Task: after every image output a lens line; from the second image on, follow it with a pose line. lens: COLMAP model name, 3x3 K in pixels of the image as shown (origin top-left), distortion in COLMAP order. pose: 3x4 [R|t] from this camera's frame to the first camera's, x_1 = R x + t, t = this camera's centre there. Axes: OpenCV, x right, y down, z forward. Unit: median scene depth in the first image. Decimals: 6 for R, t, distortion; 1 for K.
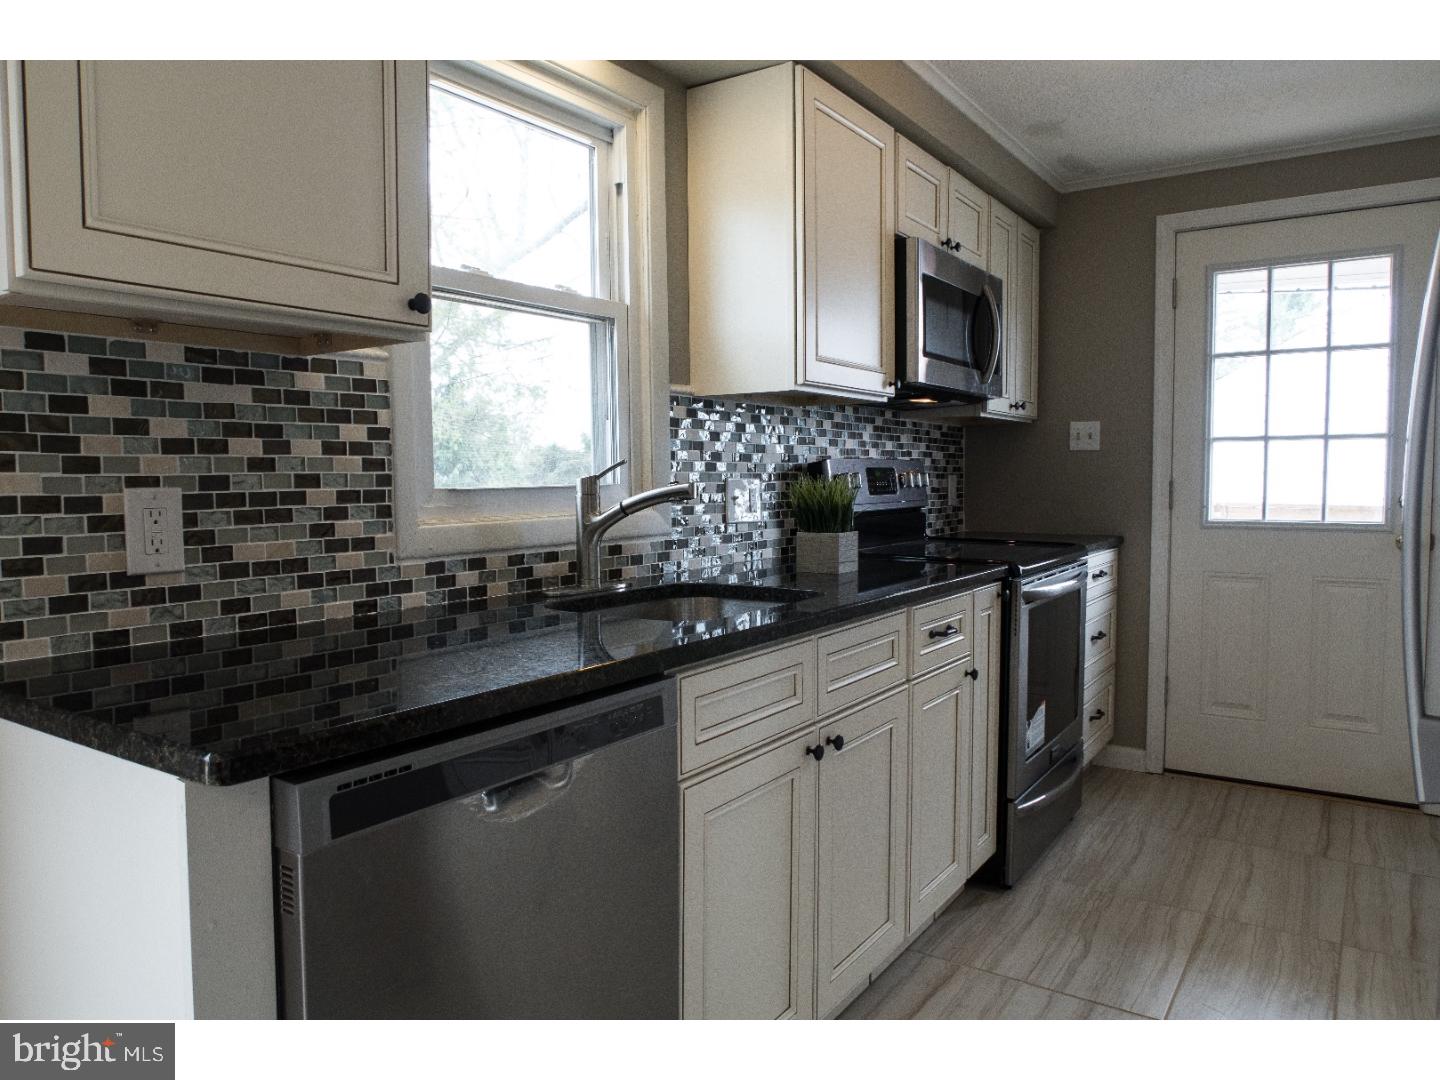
lens RADIAL K [[995.4, 0, 720.0], [0, 995.4, 540.0], [0, 0, 1]] dist [-0.027356, 0.000945]
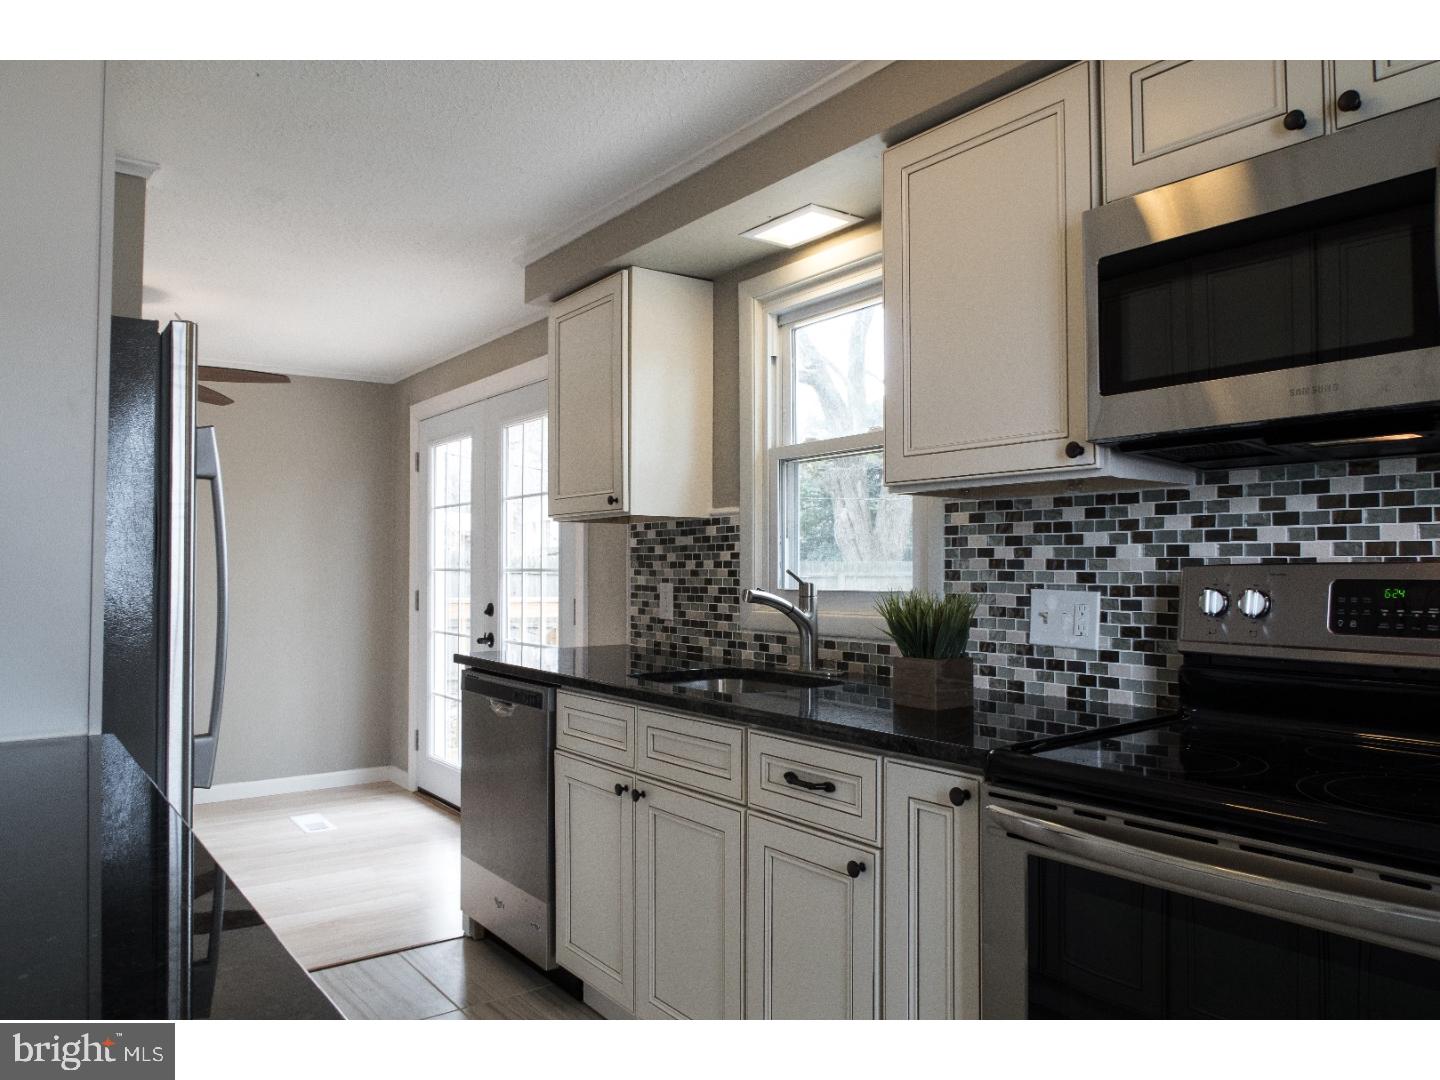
lens RADIAL K [[995.4, 0, 720.0], [0, 995.4, 540.0], [0, 0, 1]] dist [-0.027356, 0.000945]
pose [[-0.331861, -0.012531, -0.943245, 1.392428], [-0.052560, 0.998604, 0.005226, -0.149887], [0.941863, 0.051311, -0.332056, 1.634032]]
